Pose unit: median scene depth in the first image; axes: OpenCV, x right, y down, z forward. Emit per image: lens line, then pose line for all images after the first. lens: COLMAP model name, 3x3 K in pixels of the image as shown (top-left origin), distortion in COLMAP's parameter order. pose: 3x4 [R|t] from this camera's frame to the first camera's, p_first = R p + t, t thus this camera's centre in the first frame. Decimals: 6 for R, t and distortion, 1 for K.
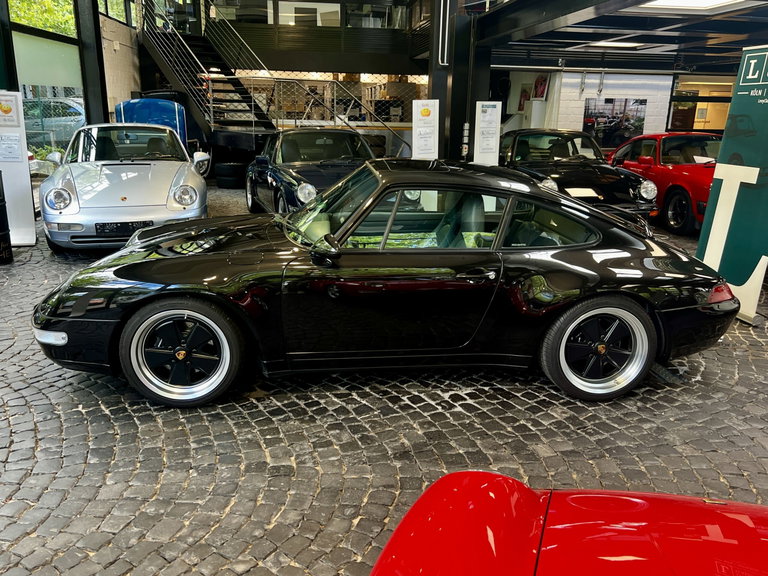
lens RADIAL K [[661.4, 0, 383.4], [0, 661.4, 279.5], [0, 0, 1]] dist [0.033210, -0.044038]
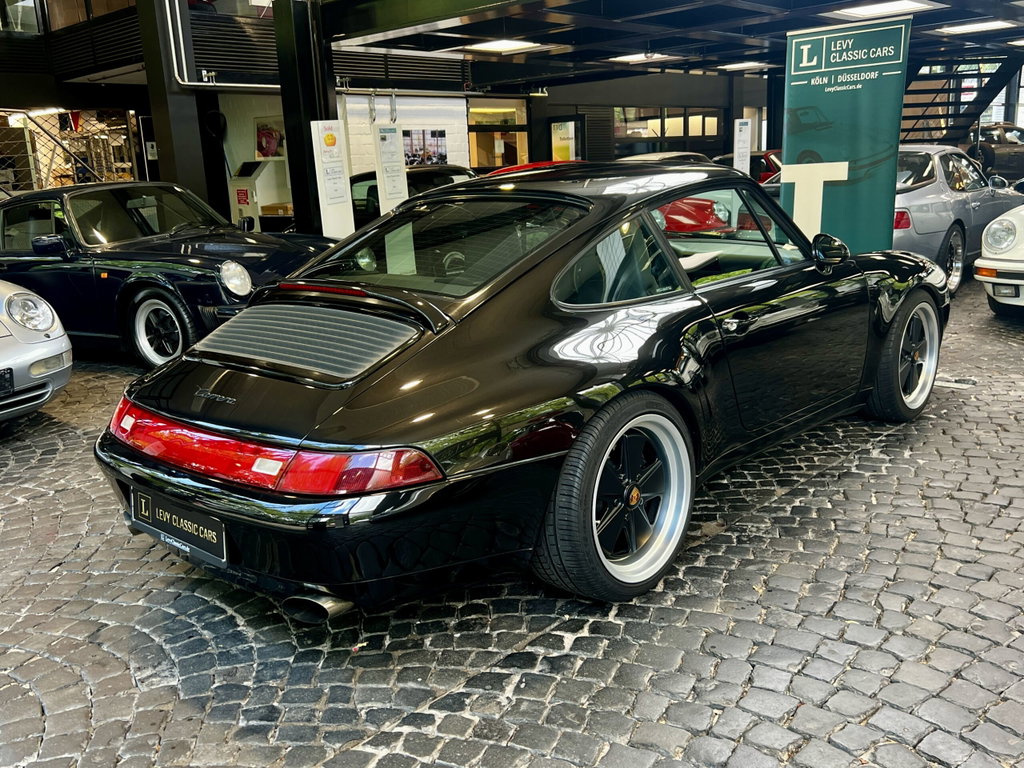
lens RADIAL K [[951.4, 0, 520.7], [0, 951.4, 382.4], [0, 0, 1]] dist [0.018746, 0.000000]
pose [[0.763451, -0.198665, 0.614552, -0.454148], [0.223909, 0.973920, 0.036678, -0.017746], [-0.605811, 0.109602, 0.788023, 0.206599]]
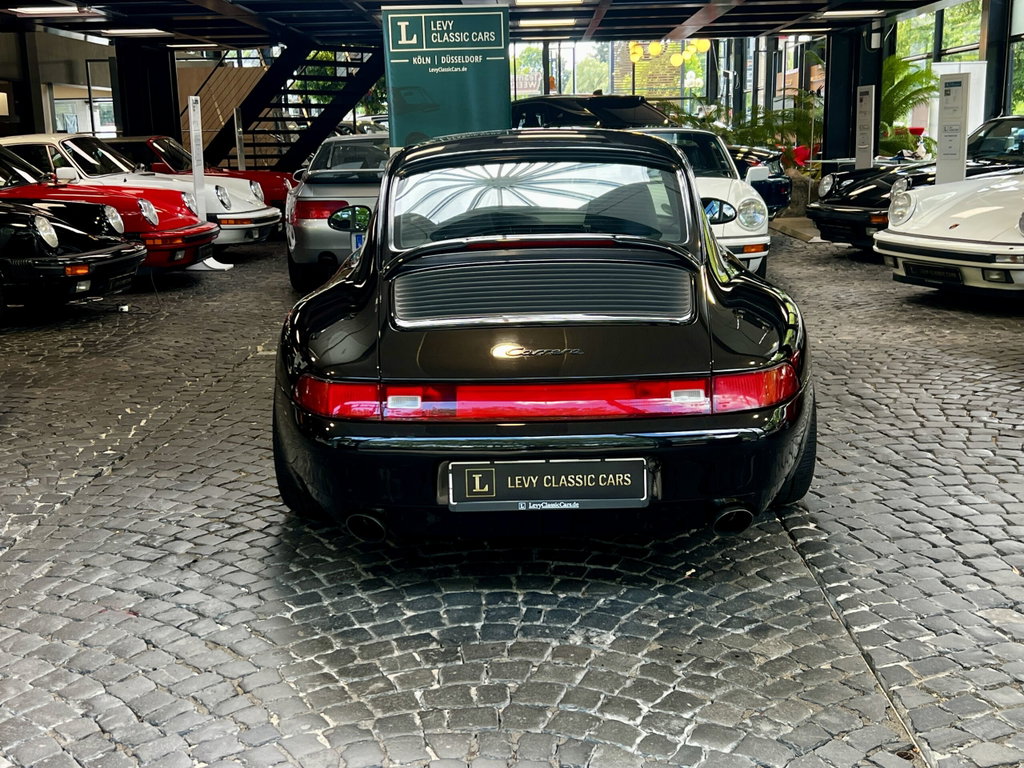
lens RADIAL K [[1202.5, 0, 518.2], [0, 1202.5, 393.3], [0, 0, 1]] dist [0.099305, 0.000000]
pose [[0.135724, -0.236439, 0.962120, -0.771614], [0.275473, 0.941819, 0.192589, -0.105708], [-0.951679, 0.238899, 0.192960, 0.504878]]
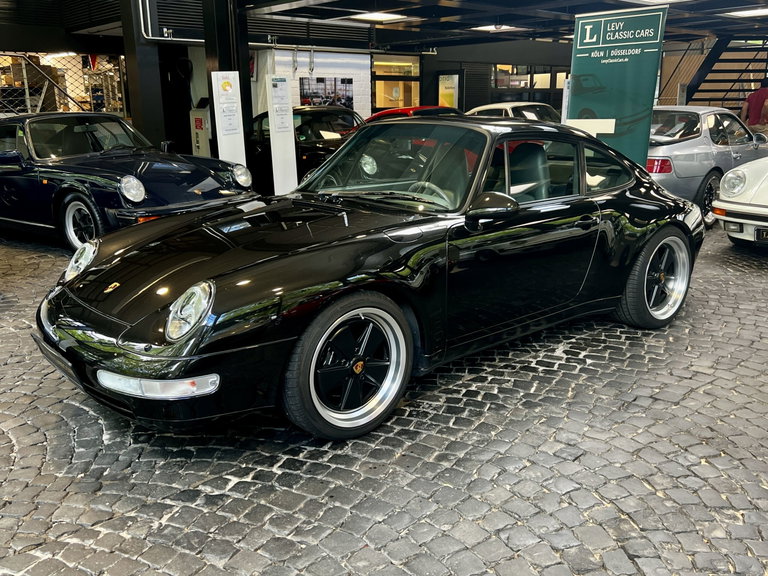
lens RADIAL K [[722.6, 0, 388.3], [0, 722.6, 289.6], [0, 0, 1]] dist [0.015098, 0.000000]
pose [[0.820624, -0.170660, 0.545391, -0.353818], [0.171592, 0.983914, 0.049693, -0.005923], [-0.545098, 0.052805, 0.836708, 0.133810]]
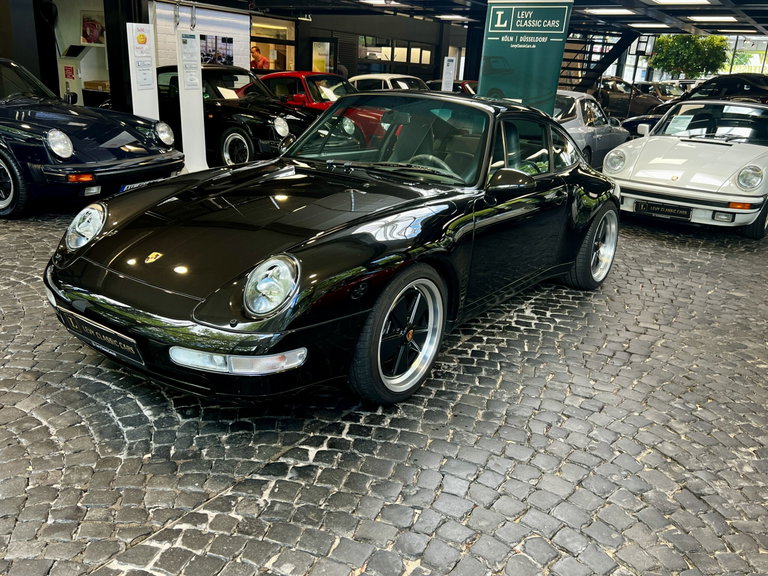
lens RADIAL K [[661.4, 0, 391.8], [0, 661.4, 289.5], [0, 0, 1]] dist [0.033210, -0.044038]
pose [[0.661373, -0.215210, 0.718520, -0.437400], [0.145892, 0.976568, 0.158212, -0.035923], [-0.735732, 0.000189, 0.677273, 0.229874]]
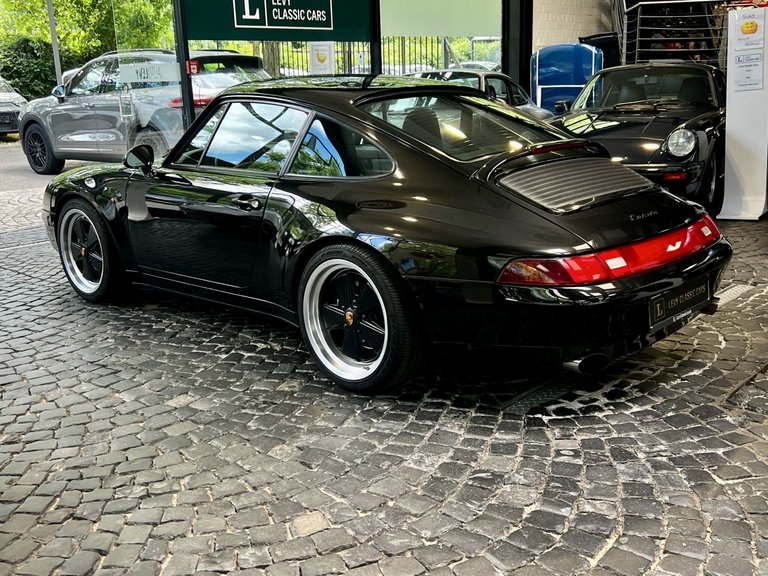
lens RADIAL K [[844.7, 0, 383.0], [0, 844.7, 295.4], [0, 0, 1]] dist [0.020319, 0.000000]
pose [[0.648893, 0.151866, -0.745570, 0.540936], [-0.151909, 0.986009, 0.068630, 0.005572], [0.745561, 0.068725, 0.662884, 0.213031]]
